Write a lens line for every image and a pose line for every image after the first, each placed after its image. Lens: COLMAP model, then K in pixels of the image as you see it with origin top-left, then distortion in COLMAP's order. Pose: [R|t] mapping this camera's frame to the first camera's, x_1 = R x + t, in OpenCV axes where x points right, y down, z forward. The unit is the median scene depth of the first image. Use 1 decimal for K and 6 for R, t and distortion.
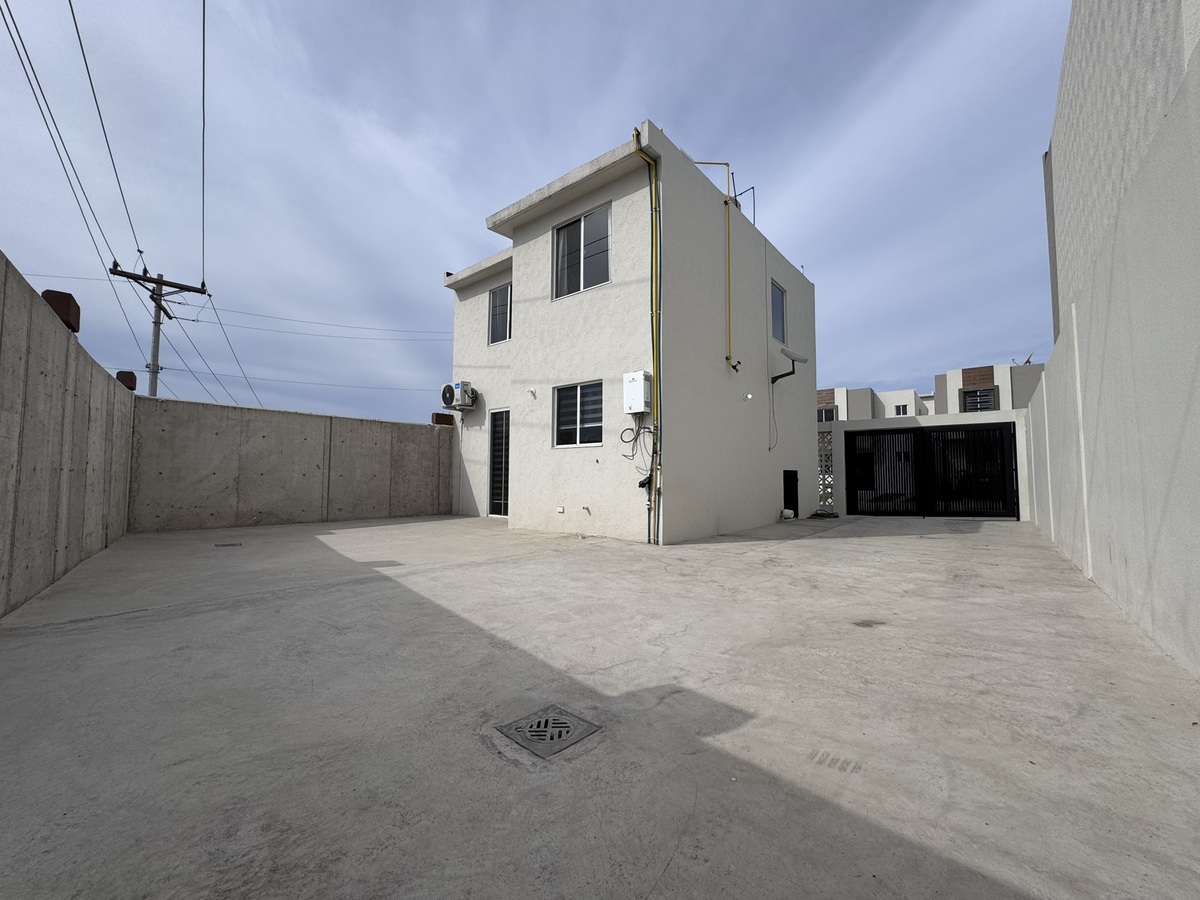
lens RADIAL K [[480.2, 0, 599.0], [0, 480.2, 448.6], [0, 0, 1]] dist [-0.002286, 0.000679]
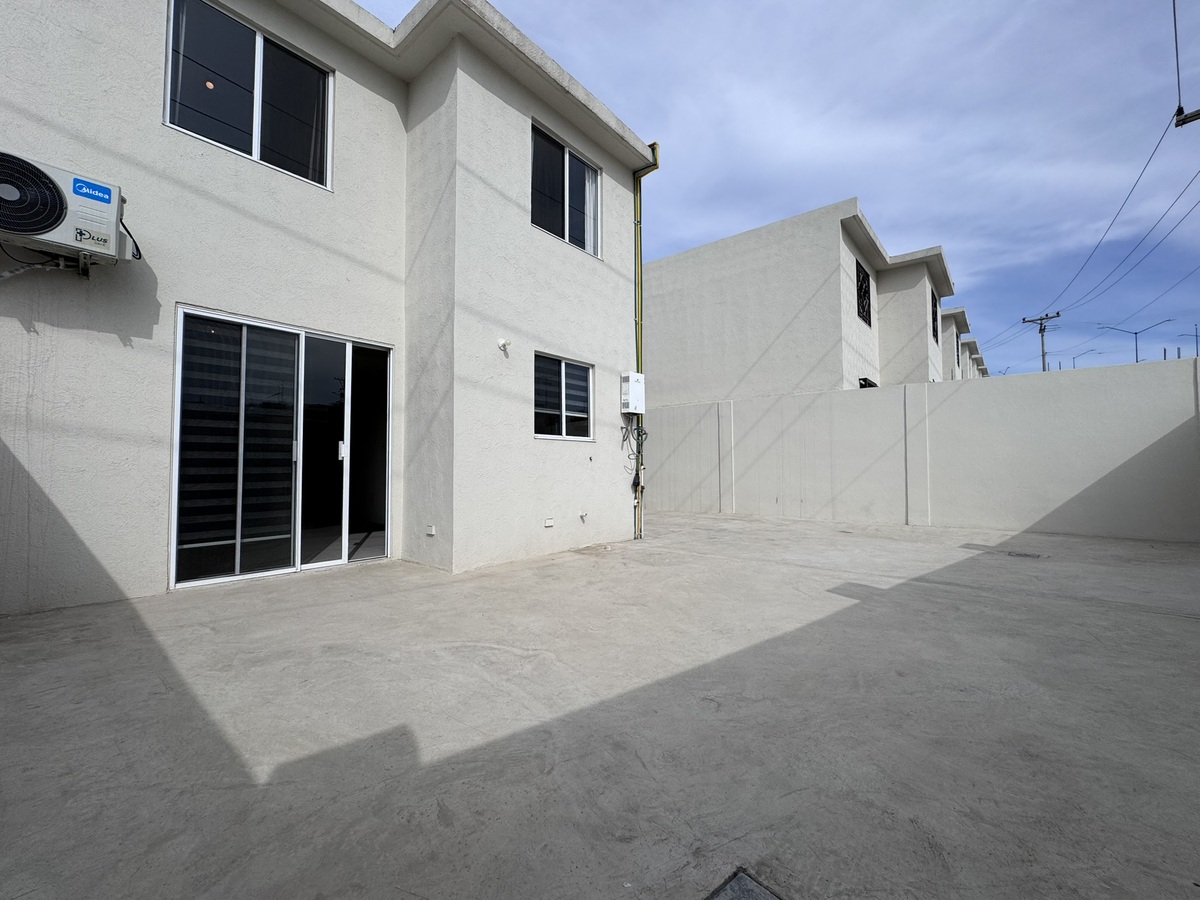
lens RADIAL K [[480.2, 0, 599.0], [0, 480.2, 448.6], [0, 0, 1]] dist [-0.002286, 0.000679]
pose [[0.023696, 0.033932, 0.999143, -0.850745], [-0.064633, 0.997385, -0.032339, 0.034316], [-0.997628, -0.063811, 0.025827, 0.946968]]
